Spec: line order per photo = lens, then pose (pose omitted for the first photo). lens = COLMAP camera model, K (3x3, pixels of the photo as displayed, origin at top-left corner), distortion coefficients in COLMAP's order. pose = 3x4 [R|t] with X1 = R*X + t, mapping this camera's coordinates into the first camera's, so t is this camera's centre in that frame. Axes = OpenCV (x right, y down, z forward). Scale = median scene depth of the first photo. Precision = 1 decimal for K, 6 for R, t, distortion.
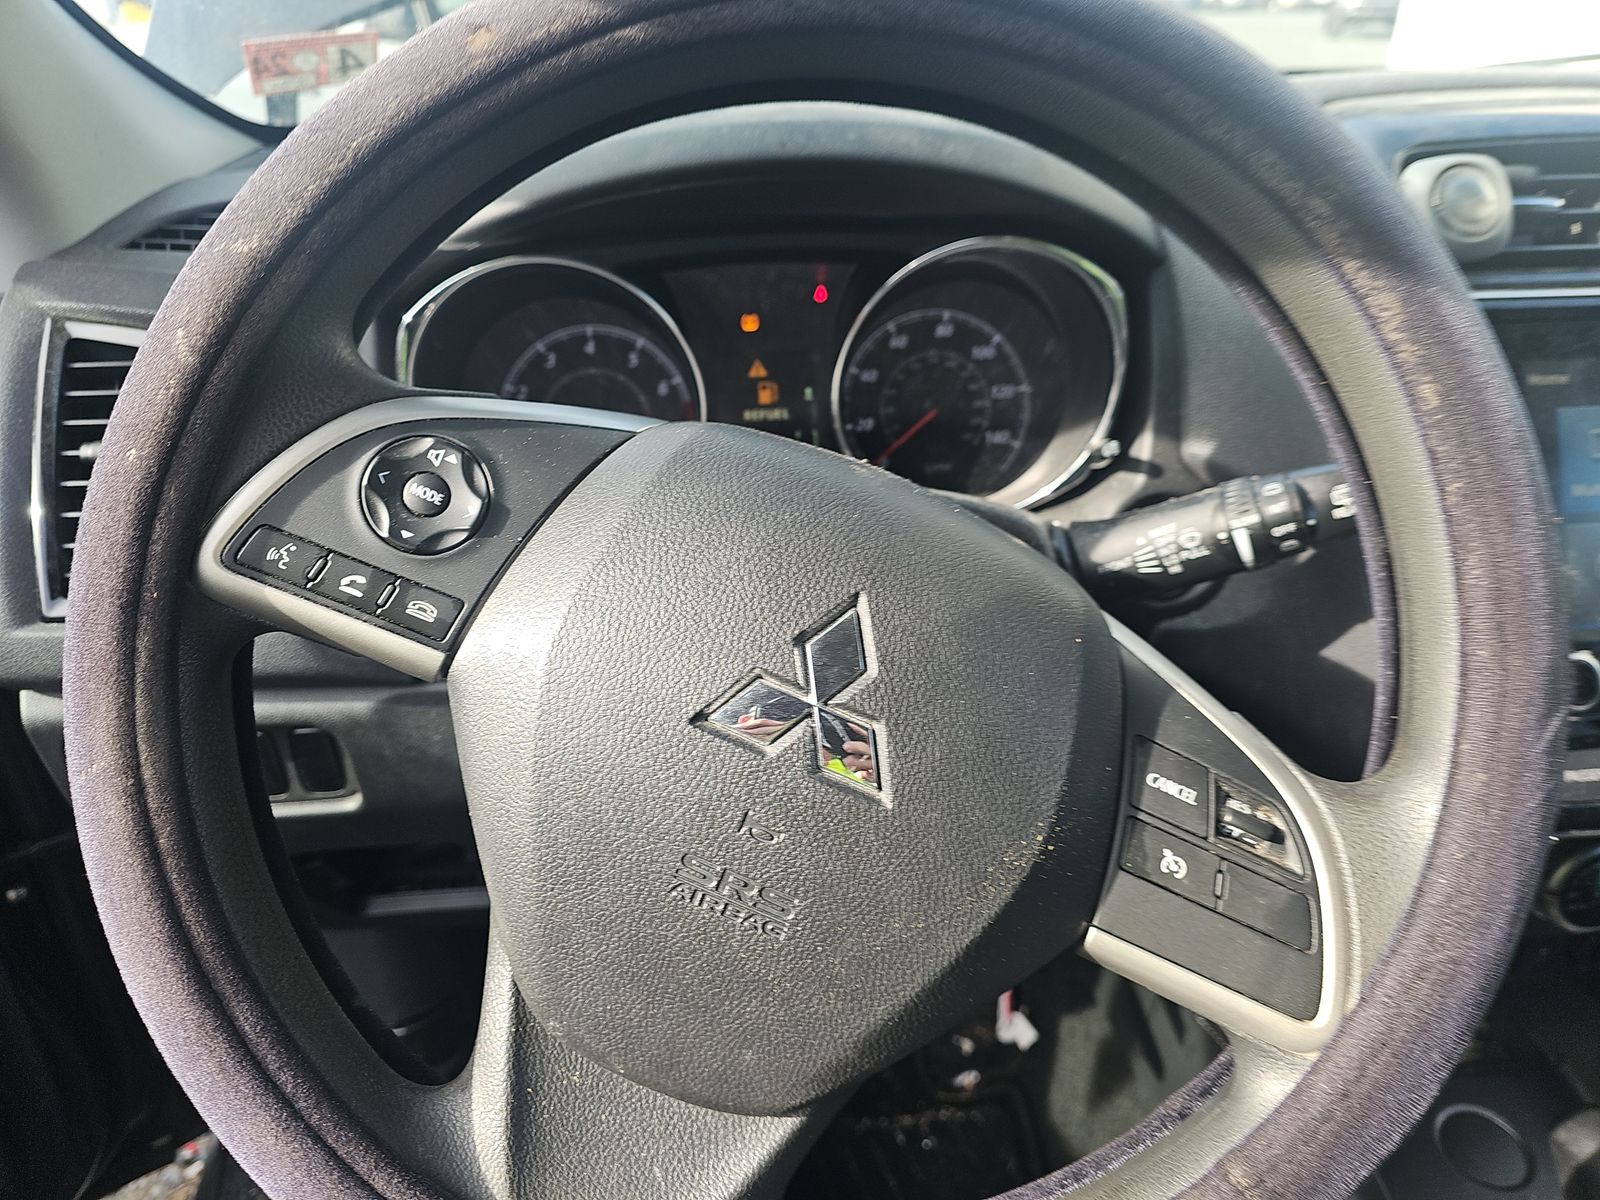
lens RADIAL K [[1064.6, 0, 799.6], [0, 1064.6, 573.0], [0, 0, 1]] dist [0.050878, -0.094623]
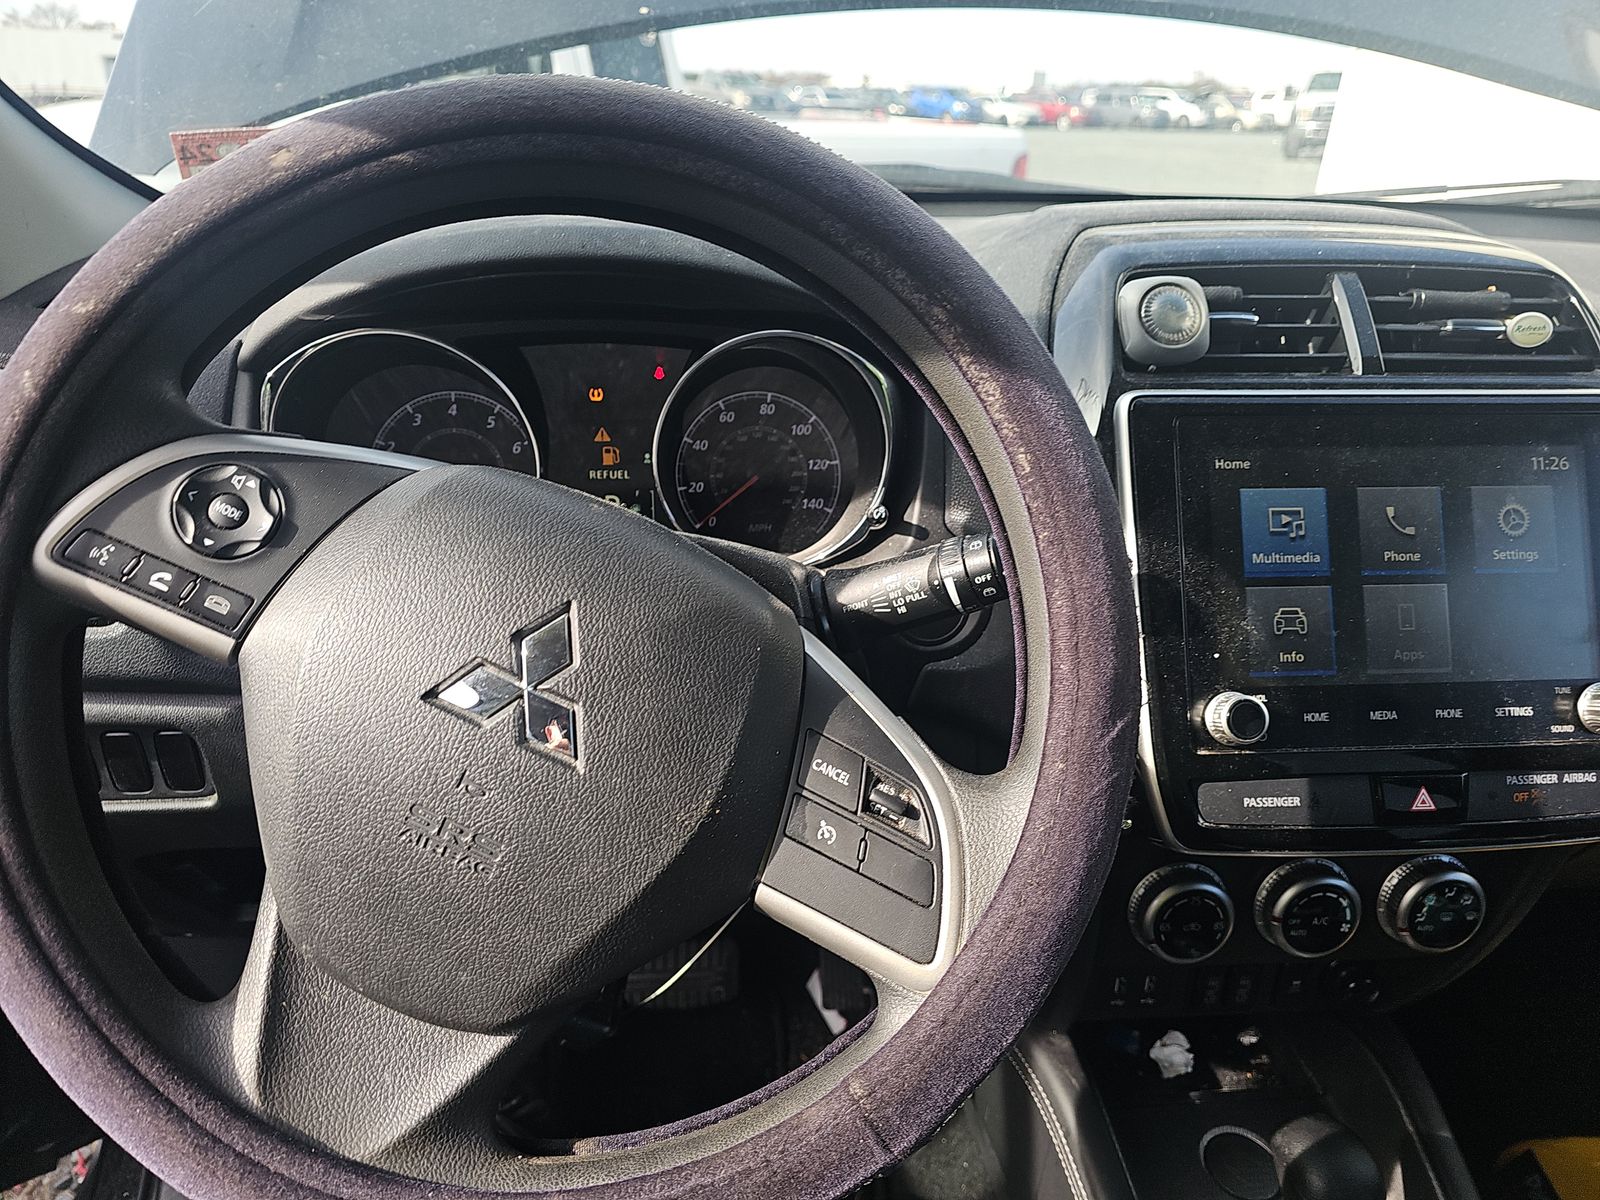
lens RADIAL K [[1055.1, 0, 800.0], [0, 1055.1, 600.0], [0, 0, 1]] dist [0.054397, -0.071803]
pose [[0.999170, 0.036283, 0.018540, 0.295773], [-0.035239, 0.997927, -0.053855, 0.072843], [-0.020456, 0.053157, 0.998377, -0.241391]]
